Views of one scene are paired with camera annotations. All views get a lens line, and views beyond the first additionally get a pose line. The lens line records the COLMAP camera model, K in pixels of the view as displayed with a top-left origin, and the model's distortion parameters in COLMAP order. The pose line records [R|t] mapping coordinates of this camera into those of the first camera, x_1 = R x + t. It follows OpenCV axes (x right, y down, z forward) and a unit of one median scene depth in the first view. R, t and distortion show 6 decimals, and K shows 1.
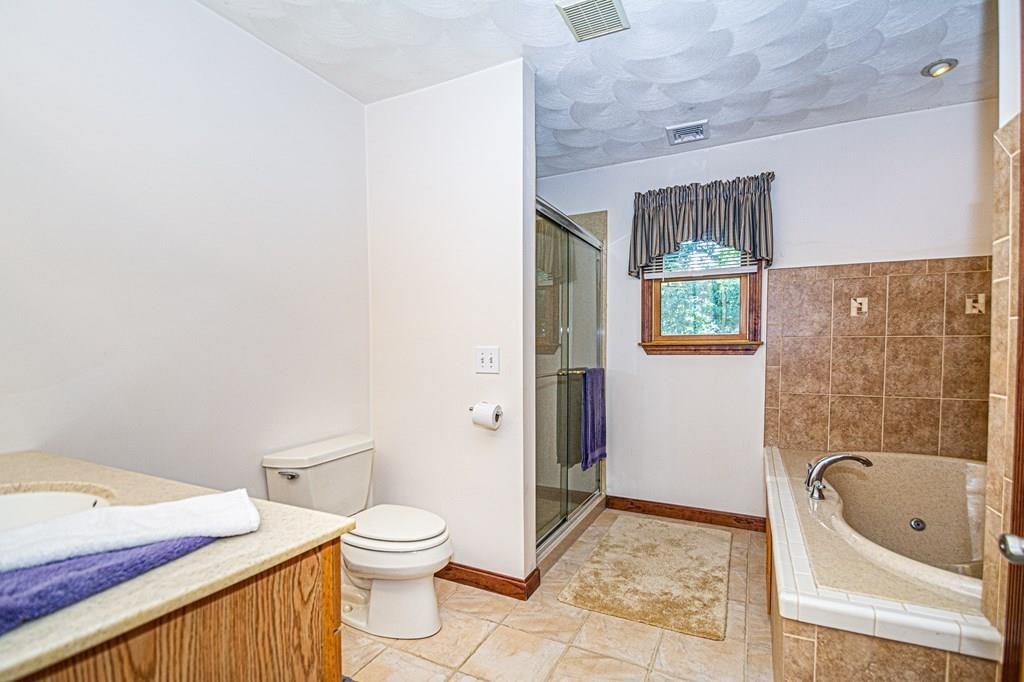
lens RADIAL K [[465.6, 0, 537.2], [0, 465.6, 346.8], [0, 0, 1]] dist [0.003822, 0.000256]
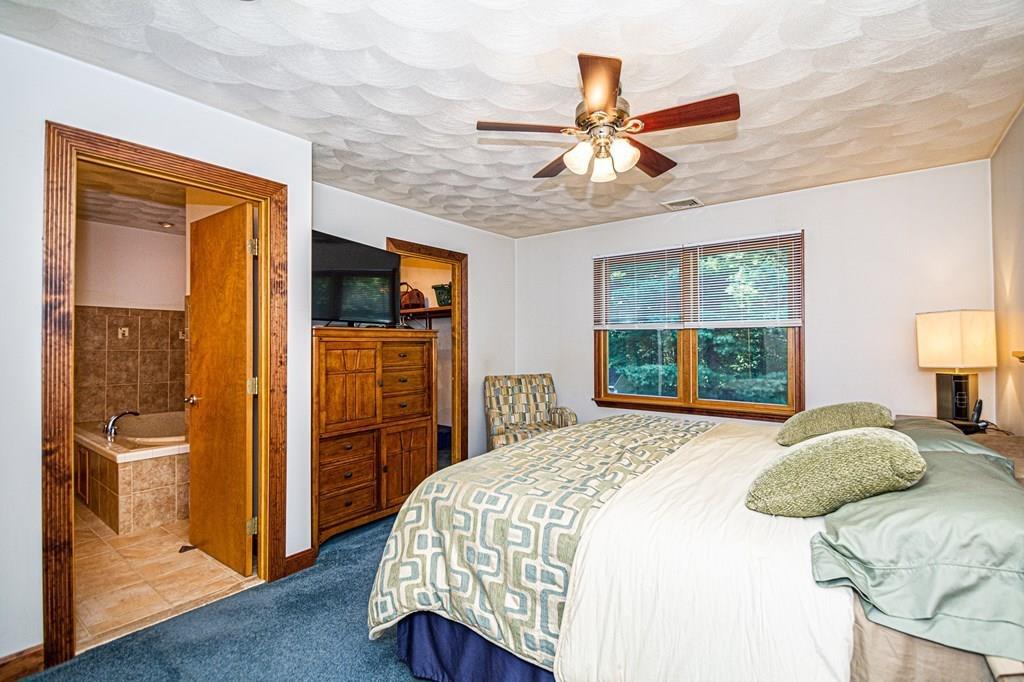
lens RADIAL K [[452.6, 0, 513.7], [0, 452.6, 349.0], [0, 0, 1]] dist [-0.007205, -0.001051]
pose [[0.186440, 0.002326, 0.982464, -0.680165], [0.024109, 0.999685, -0.006942, 0.019980], [-0.982170, 0.024981, 0.186325, -0.732176]]
